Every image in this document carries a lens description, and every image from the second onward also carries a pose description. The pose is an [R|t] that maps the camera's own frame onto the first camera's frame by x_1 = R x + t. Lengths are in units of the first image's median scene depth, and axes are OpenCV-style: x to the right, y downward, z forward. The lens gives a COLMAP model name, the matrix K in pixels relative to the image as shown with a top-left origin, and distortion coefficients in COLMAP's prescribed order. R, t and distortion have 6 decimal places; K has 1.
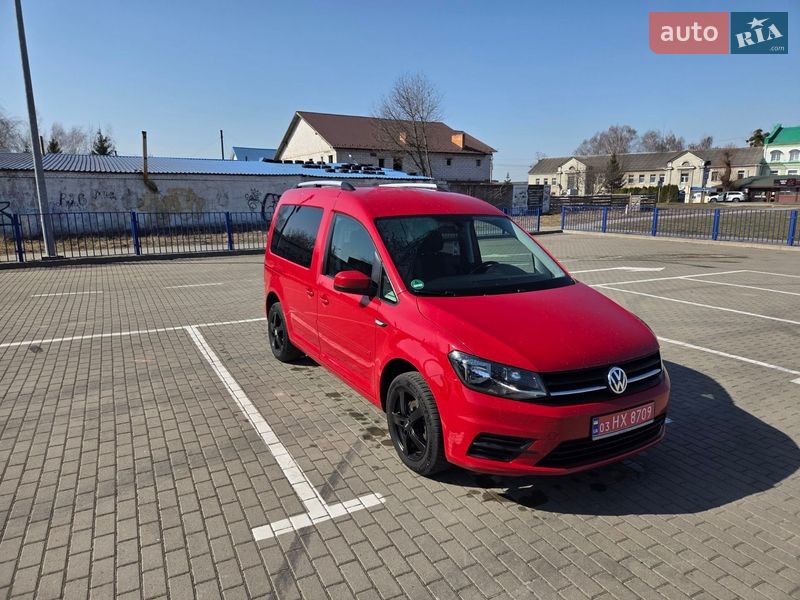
lens RADIAL K [[535.9, 0, 402.1], [0, 535.9, 299.7], [0, 0, 1]] dist [0.062987, -0.043515]
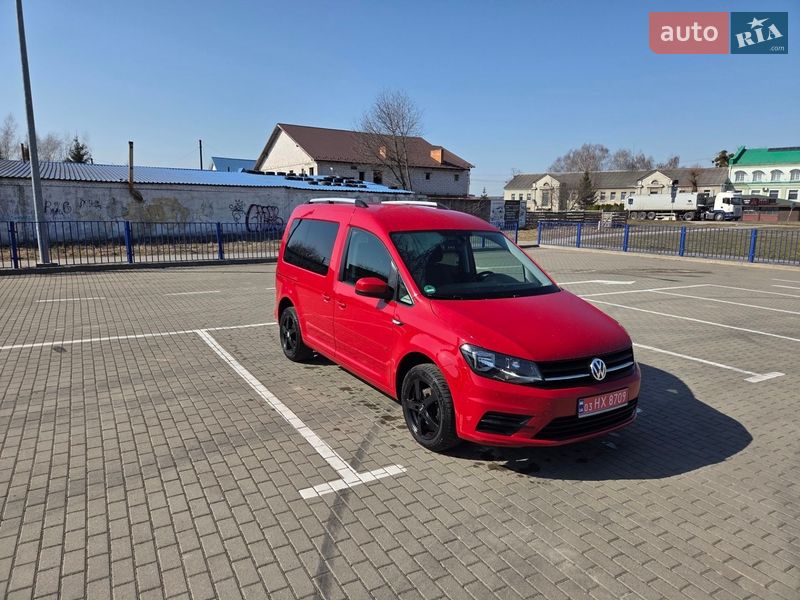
lens RADIAL K [[535.9, 0, 400.7], [0, 535.9, 300.2], [0, 0, 1]] dist [0.062987, -0.043515]
pose [[0.999065, 0.009342, 0.042212, -0.064127], [-0.008428, 0.999727, -0.021770, 0.015746], [-0.042404, 0.021394, 0.998871, -0.128169]]
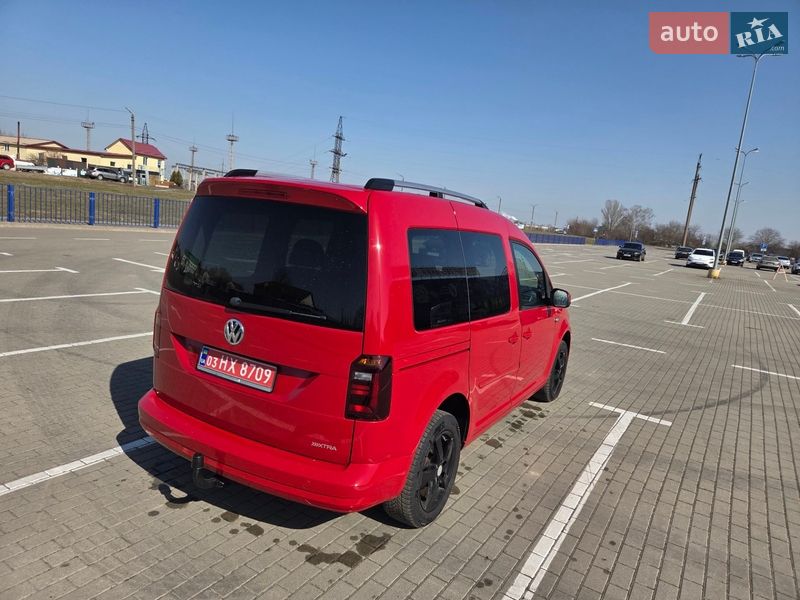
lens RADIAL K [[535.9, 0, 397.8], [0, 535.9, 293.9], [0, 0, 1]] dist [0.062987, -0.043515]
pose [[-0.489941, -0.181804, 0.852587, -0.781570], [0.057391, 0.969163, 0.239643, -0.292613], [-0.869864, 0.166342, -0.464399, 1.542283]]
